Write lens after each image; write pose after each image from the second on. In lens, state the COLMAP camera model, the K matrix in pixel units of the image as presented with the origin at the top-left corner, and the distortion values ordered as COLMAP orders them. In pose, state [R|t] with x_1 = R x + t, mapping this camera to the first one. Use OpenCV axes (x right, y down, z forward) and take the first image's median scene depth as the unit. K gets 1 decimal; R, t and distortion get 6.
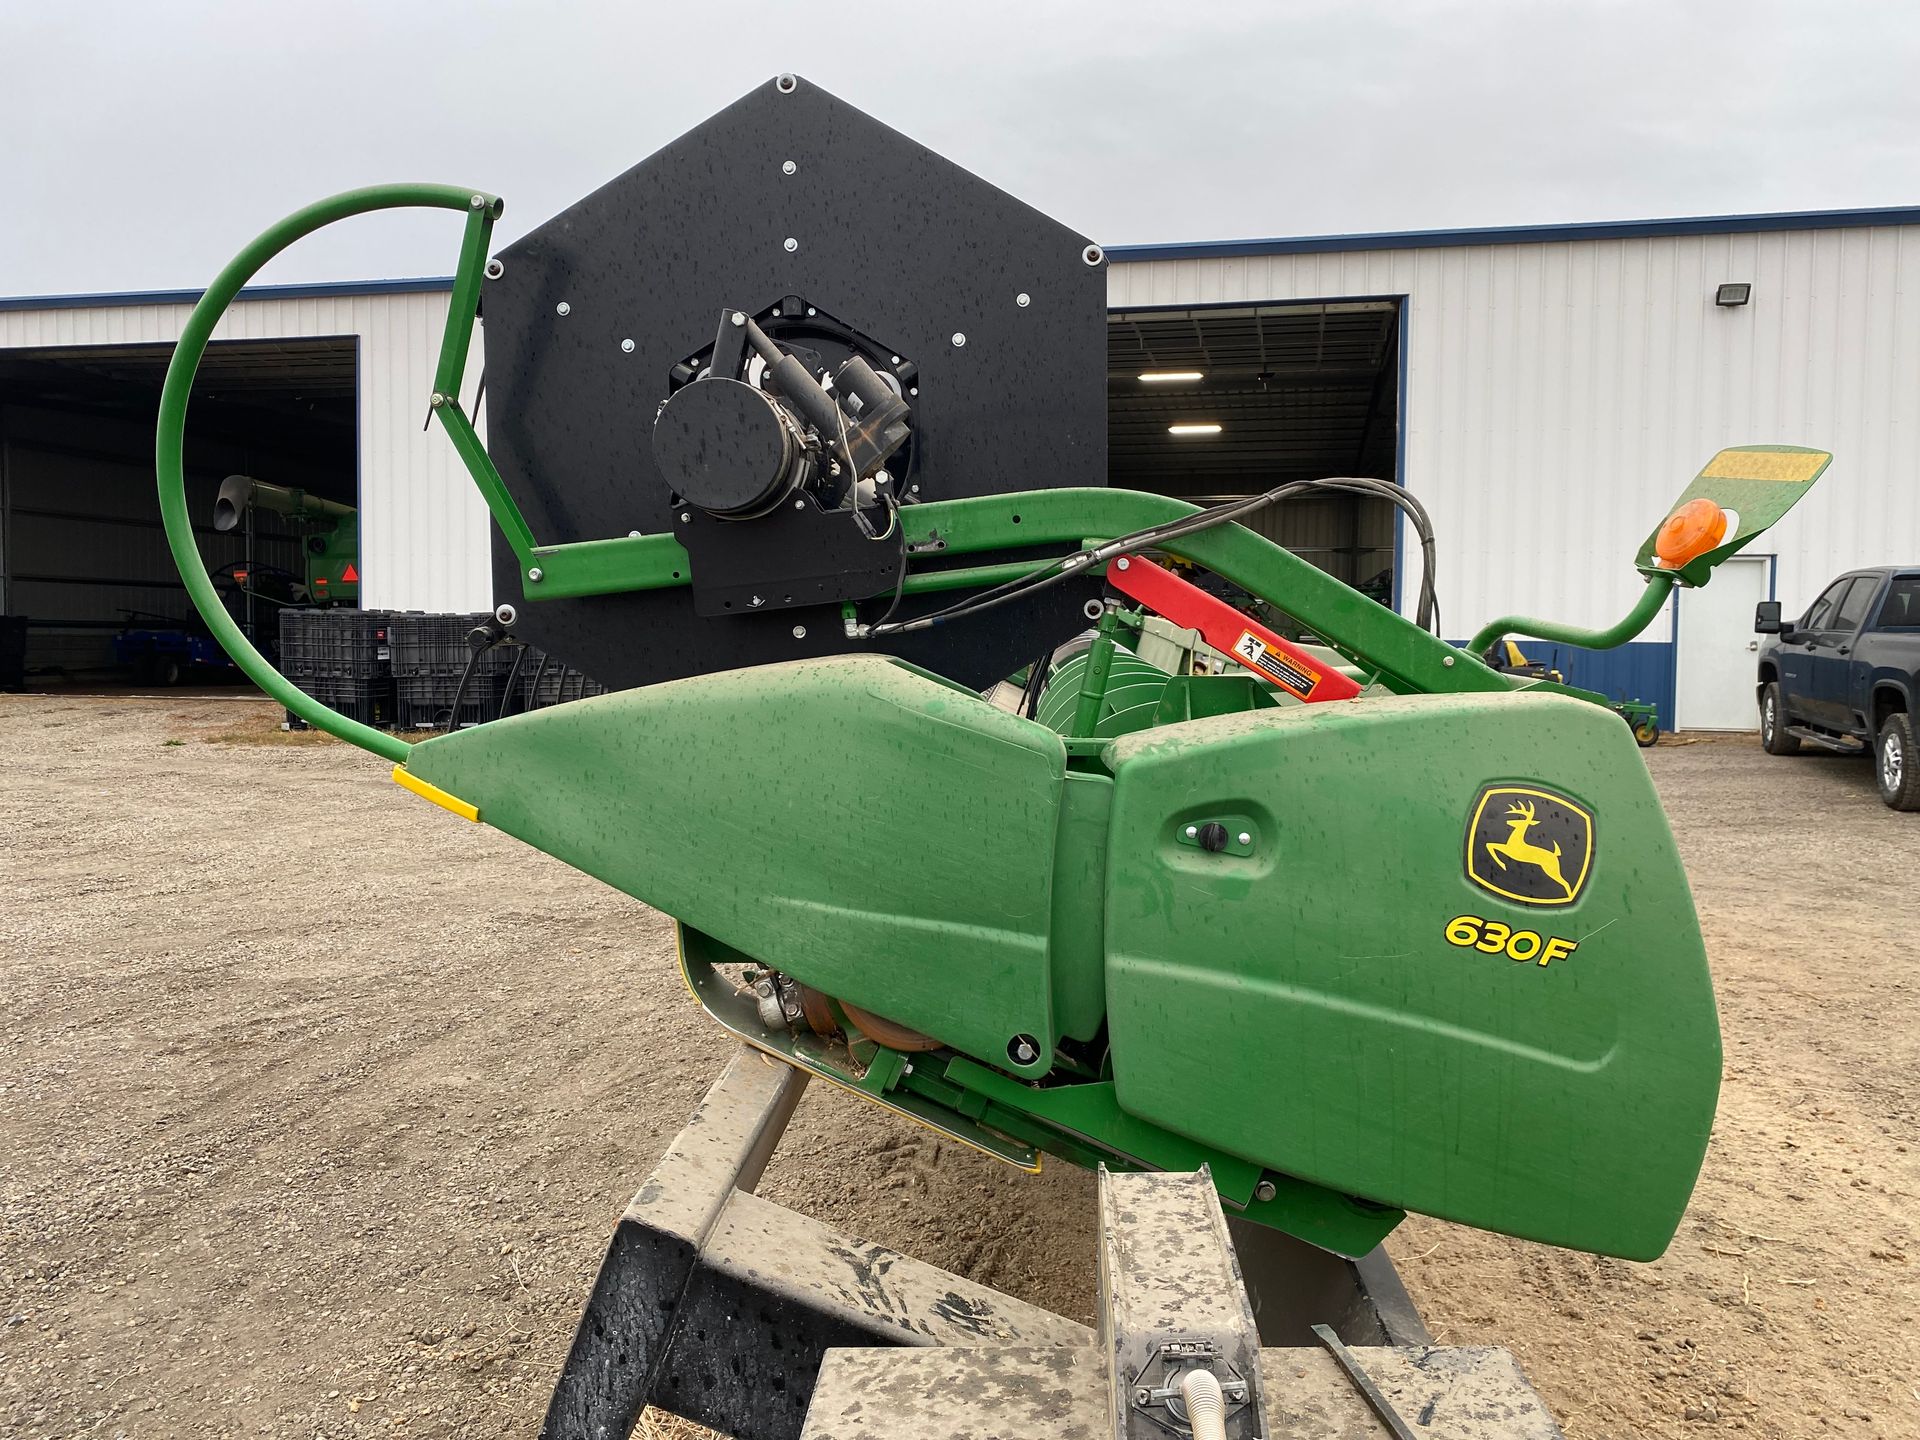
lens RADIAL K [[1470.0, 0, 983.0], [0, 1470.0, 722.8], [0, 0, 1]] dist [0.012847, -0.007297]
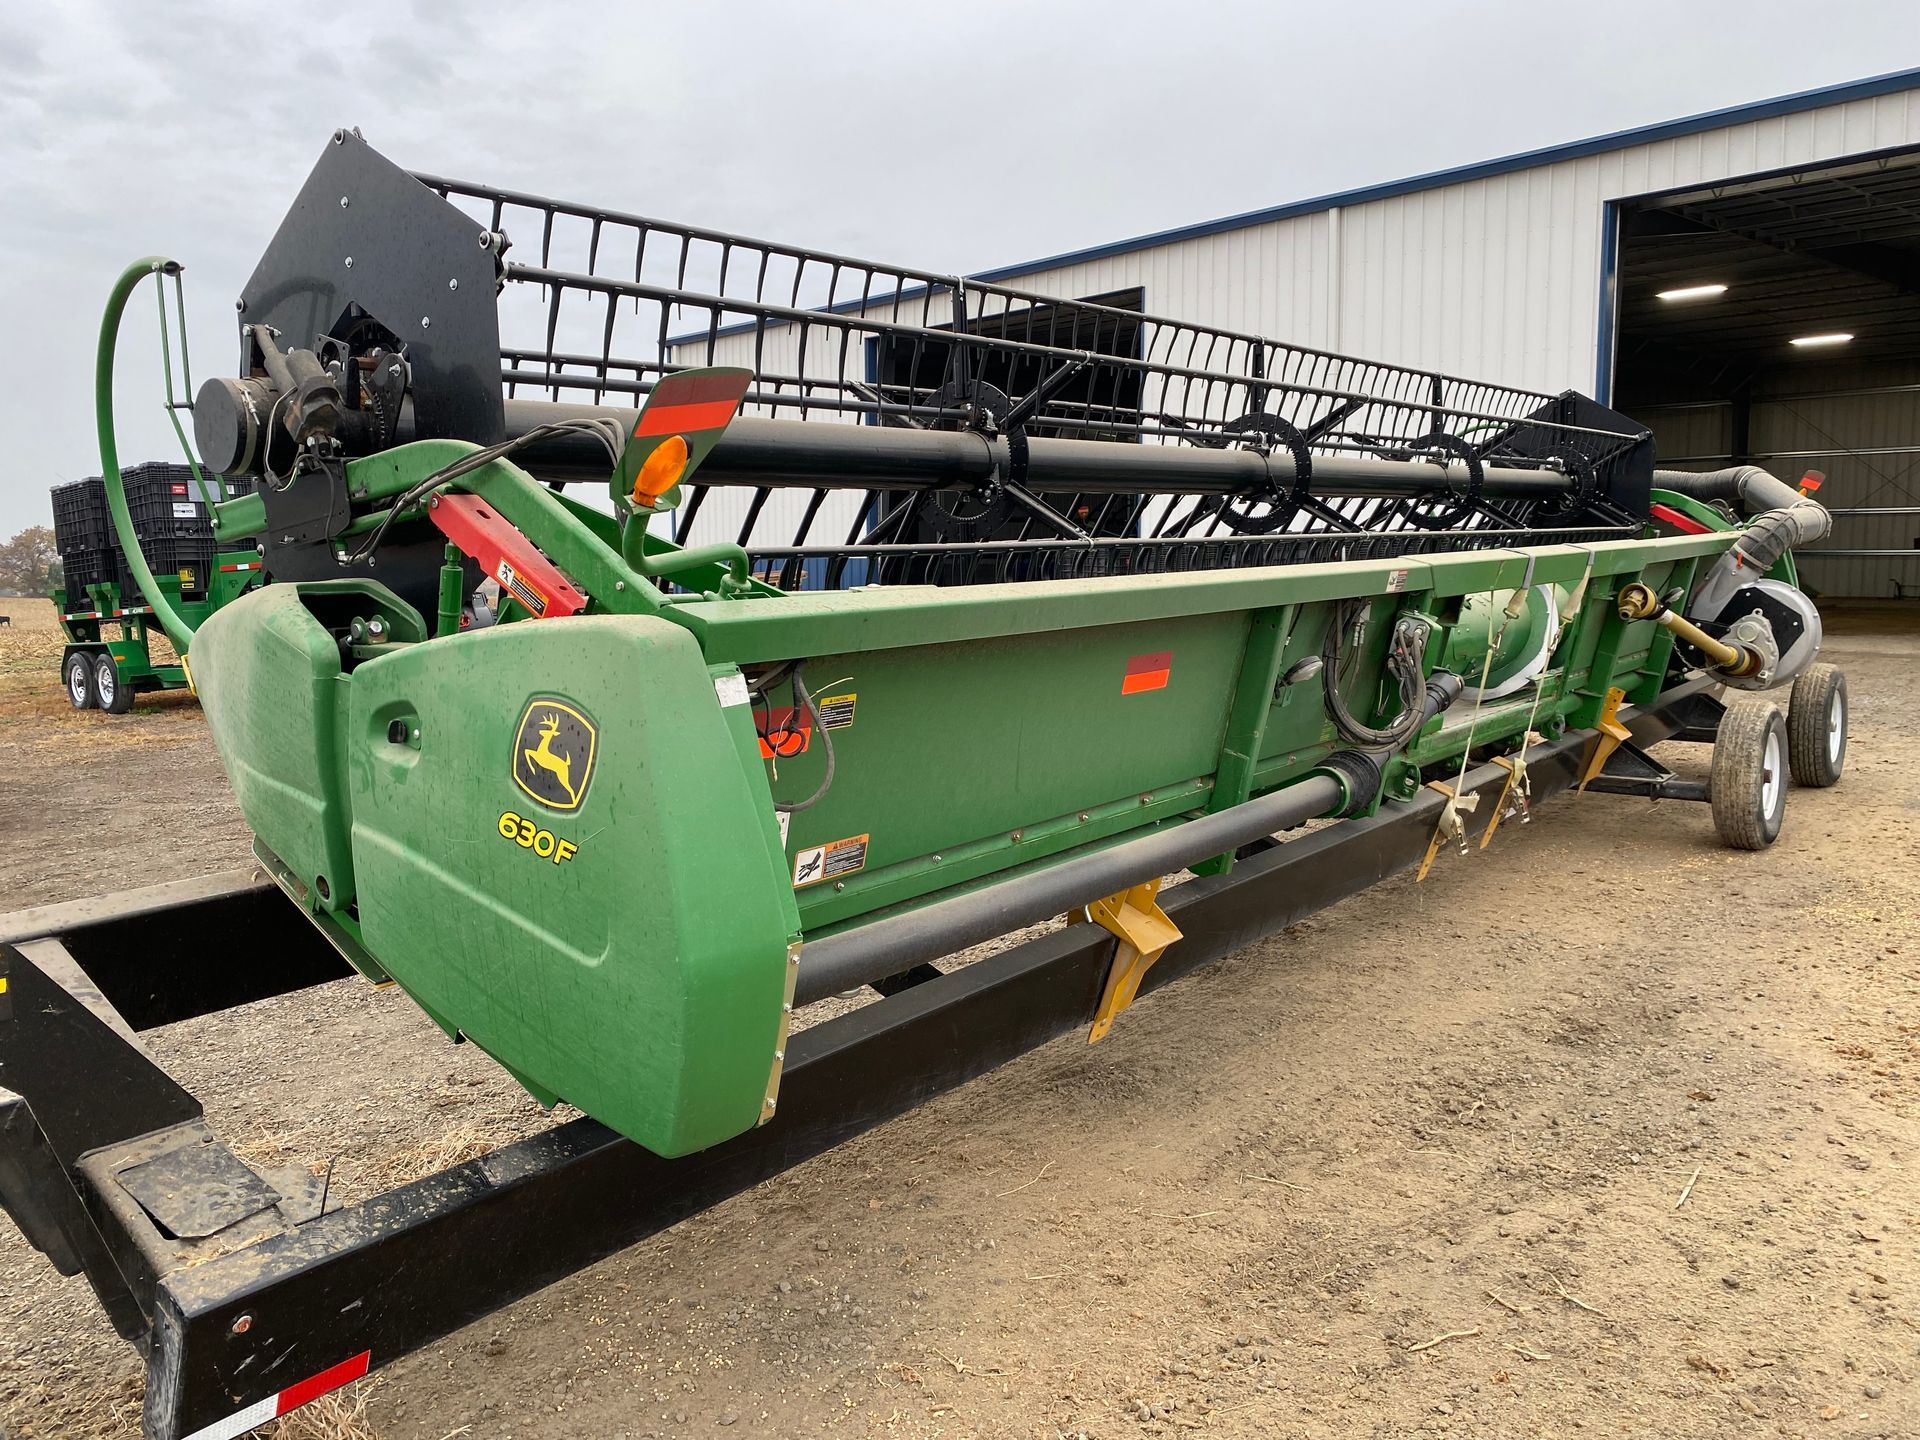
lens RADIAL K [[1485.4, 0, 960.0], [0, 1485.4, 720.0], [0, 0, 1]] dist [0.011536, -0.000191]
pose [[0.816577, 0.052820, -0.574815, 1.253314], [-0.024656, 0.998087, 0.056690, -0.012273], [0.576709, -0.032119, 0.816318, 0.270717]]
